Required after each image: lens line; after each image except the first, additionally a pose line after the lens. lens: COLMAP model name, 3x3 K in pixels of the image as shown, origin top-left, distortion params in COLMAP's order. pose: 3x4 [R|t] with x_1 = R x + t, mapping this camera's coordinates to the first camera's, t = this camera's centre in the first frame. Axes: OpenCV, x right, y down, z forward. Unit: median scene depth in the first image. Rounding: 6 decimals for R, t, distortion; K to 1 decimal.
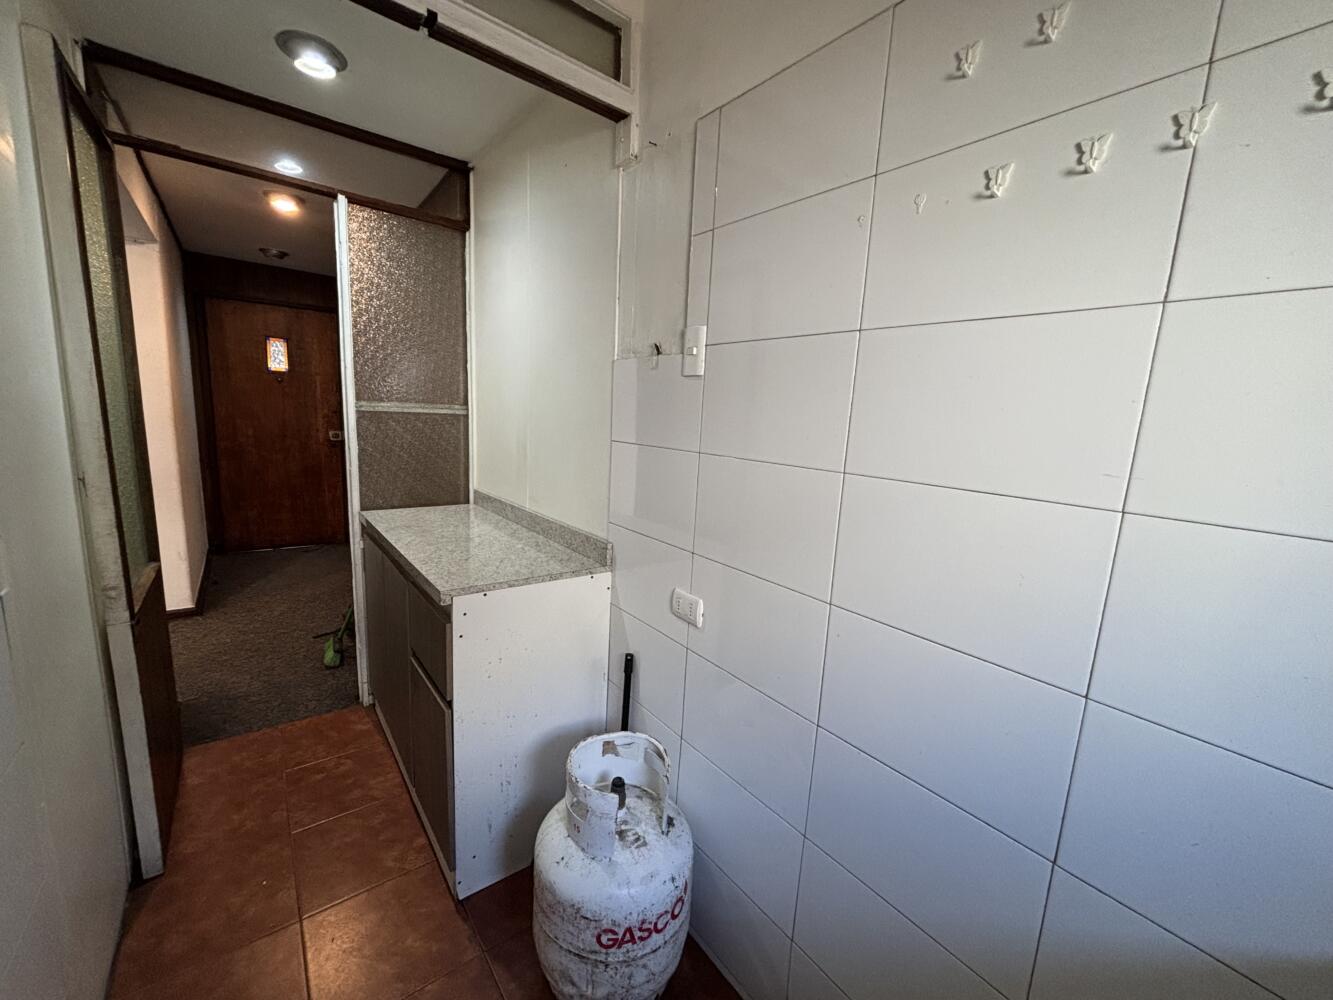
lens RADIAL K [[538.8, 0, 659.2], [0, 538.8, 499.7], [0, 0, 1]] dist [0.000686, -0.000055]
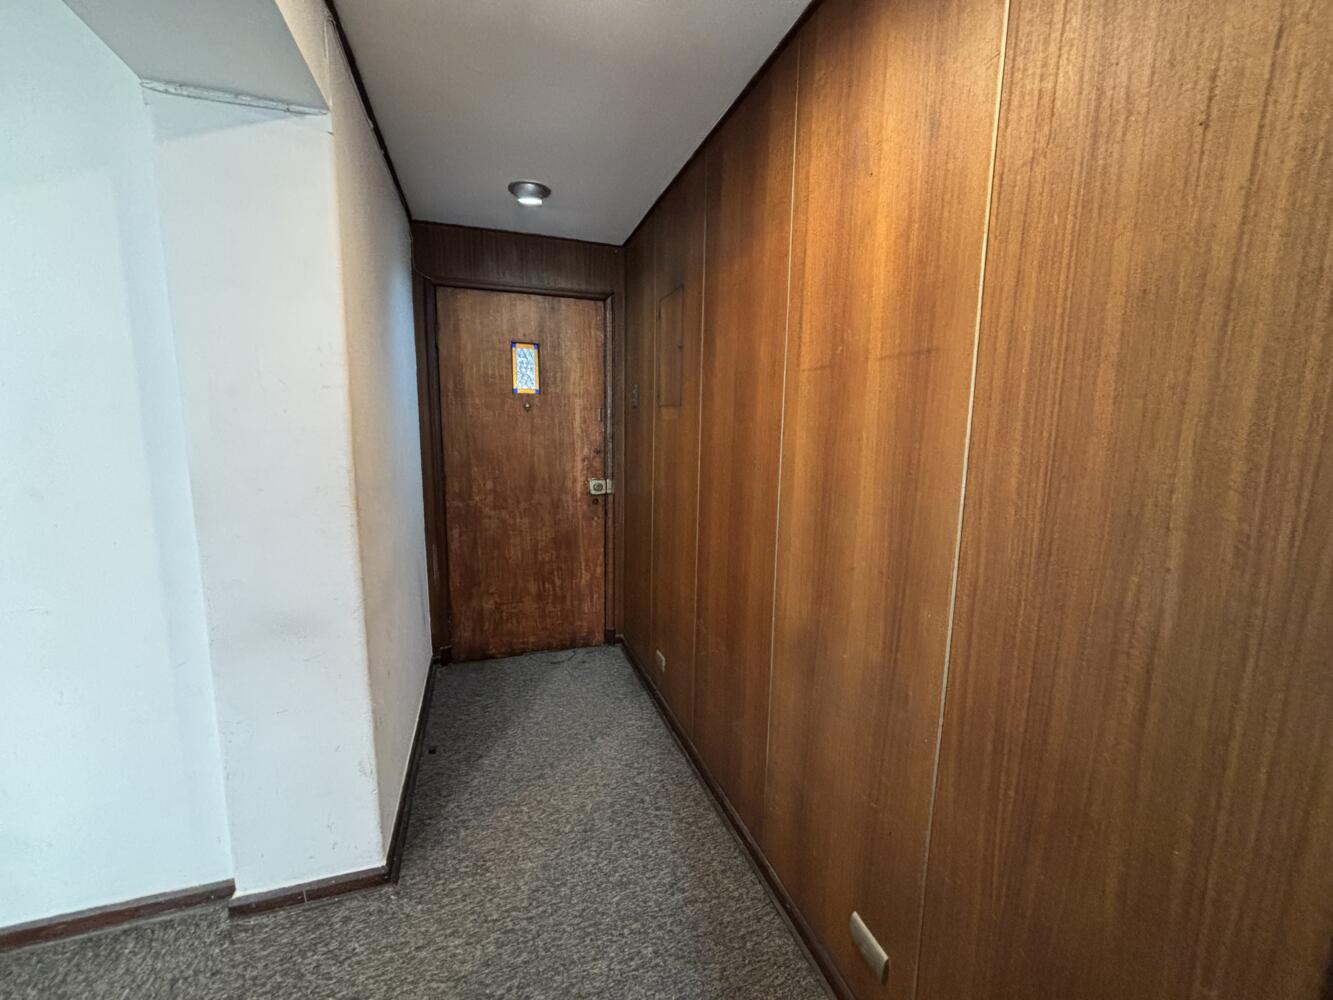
lens RADIAL K [[538.8, 0, 671.5], [0, 538.8, 500.8], [0, 0, 1]] dist [0.000686, -0.000055]
pose [[0.948894, 0.011333, -0.315391, -0.326217], [-0.018353, 0.999645, -0.019295, -0.096250], [0.315060, 0.024097, 0.948766, 0.429341]]
